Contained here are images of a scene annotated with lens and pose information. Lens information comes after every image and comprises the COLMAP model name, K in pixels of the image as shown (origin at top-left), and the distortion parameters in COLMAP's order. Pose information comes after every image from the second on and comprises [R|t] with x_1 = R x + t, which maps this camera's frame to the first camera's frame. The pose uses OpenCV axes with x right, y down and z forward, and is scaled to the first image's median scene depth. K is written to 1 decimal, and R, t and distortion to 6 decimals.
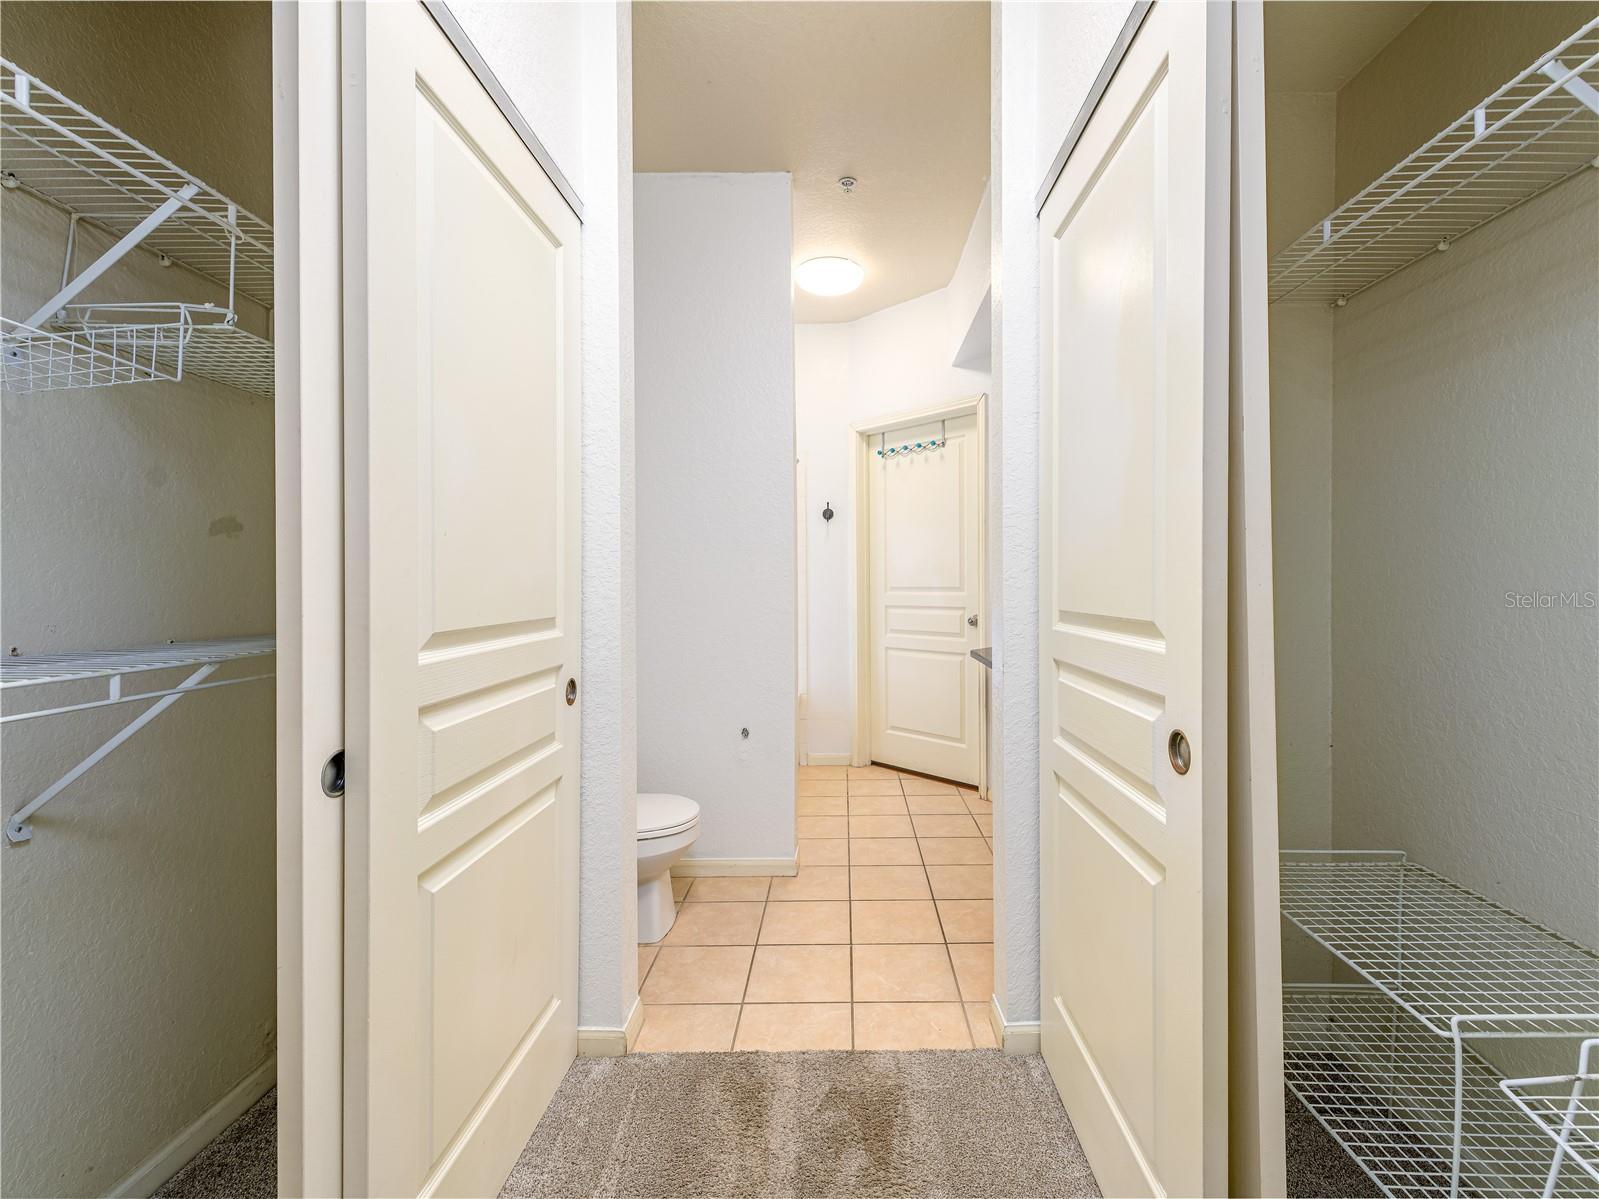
lens RADIAL K [[709.0, 0, 802.0], [0, 709.0, 586.6], [0, 0, 1]] dist [0.010556, -0.001132]
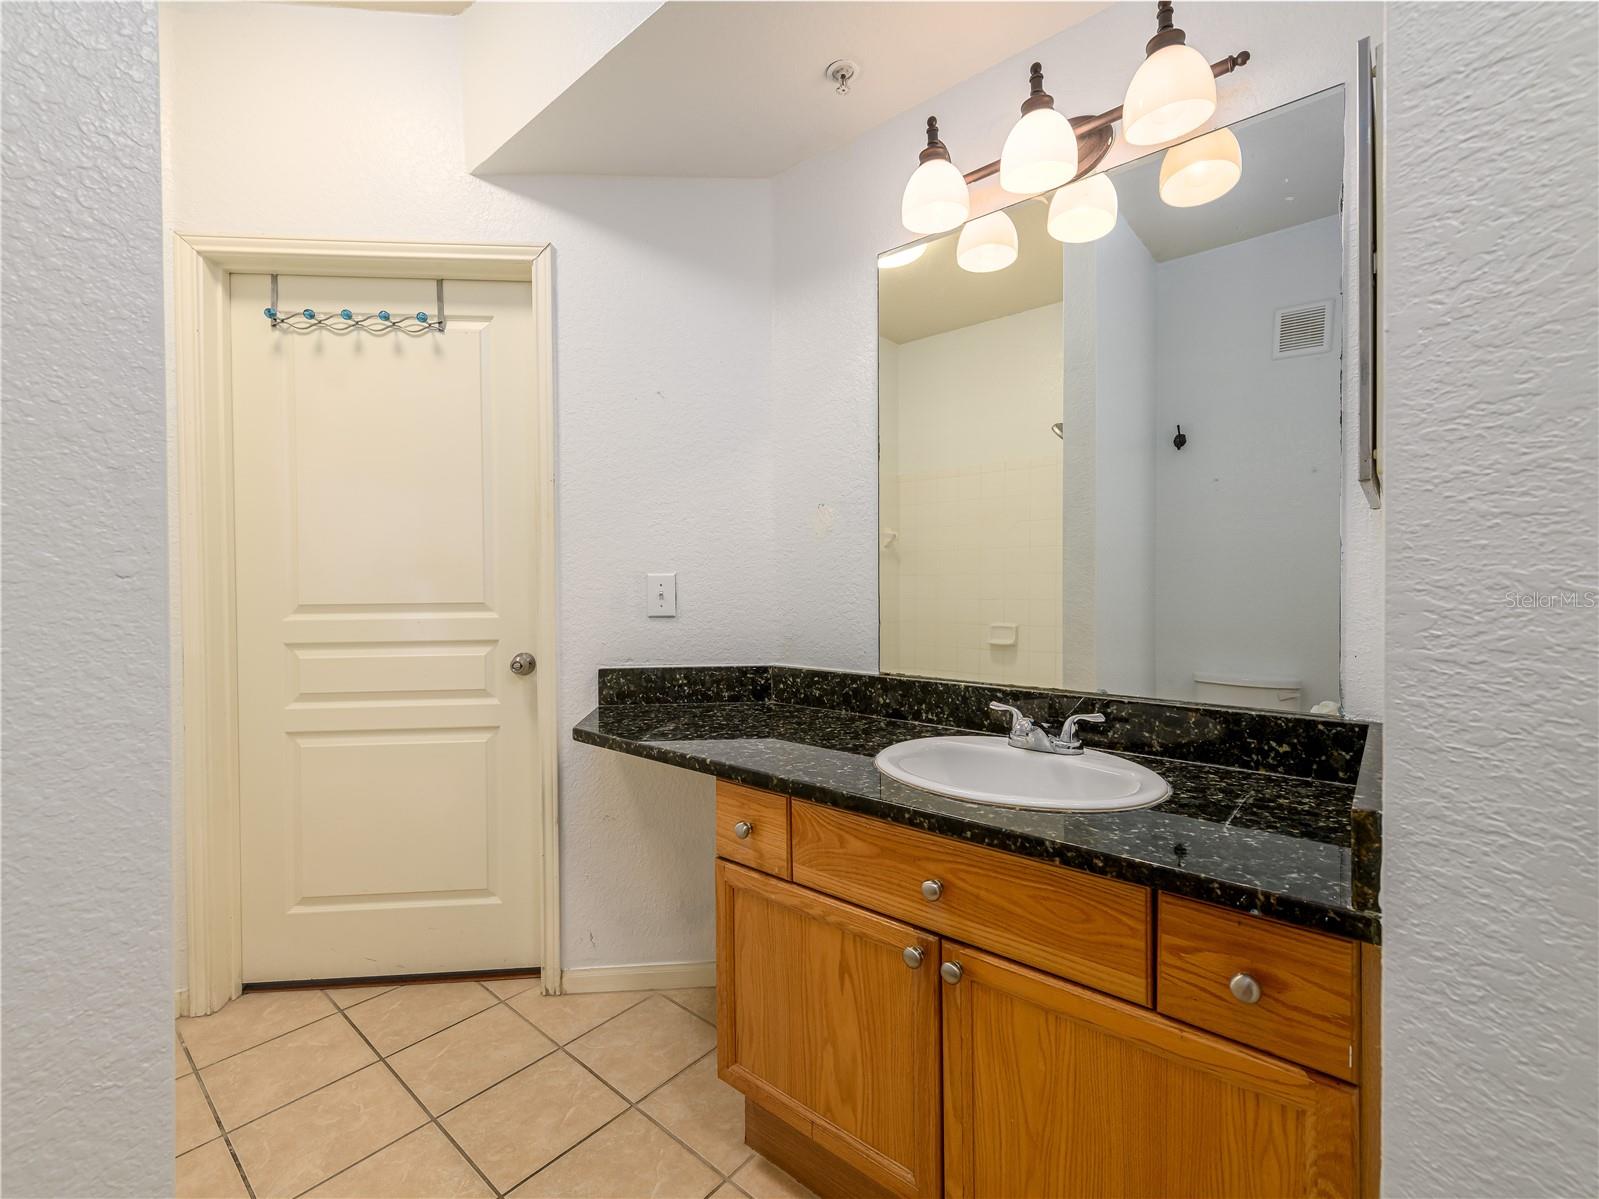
lens RADIAL K [[709.0, 0, 831.9], [0, 709.0, 592.9], [0, 0, 1]] dist [0.010556, -0.001132]
pose [[0.599490, -0.011601, 0.800298, -0.046452], [0.013822, 0.999896, 0.004140, -0.005716], [-0.800263, 0.008579, 0.599588, 0.463174]]
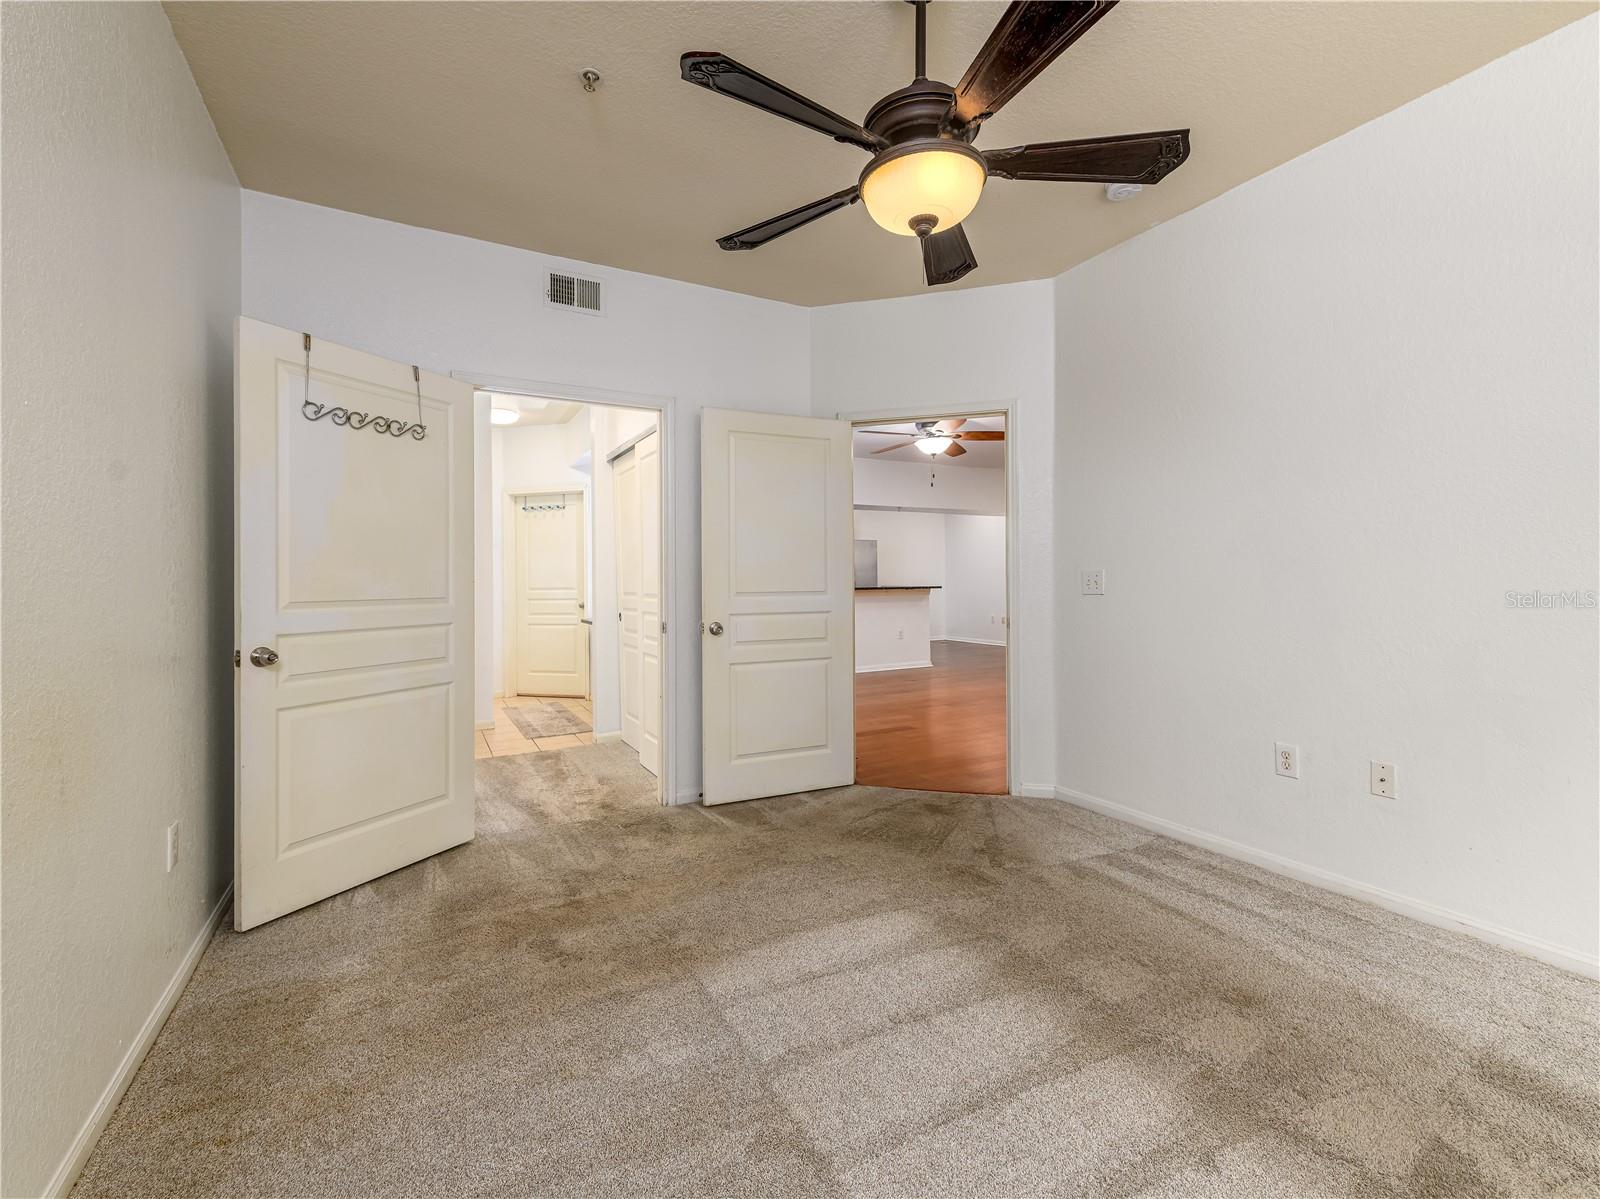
lens RADIAL K [[709.5, 0, 800.7], [0, 709.5, 582.6], [0, 0, 1]] dist [0.010556, -0.001132]
pose [[0.856505, -0.005980, 0.516104, -0.210625], [0.006341, 0.999979, 0.001063, -0.010920], [-0.516100, 0.002363, 0.856525, -0.825654]]
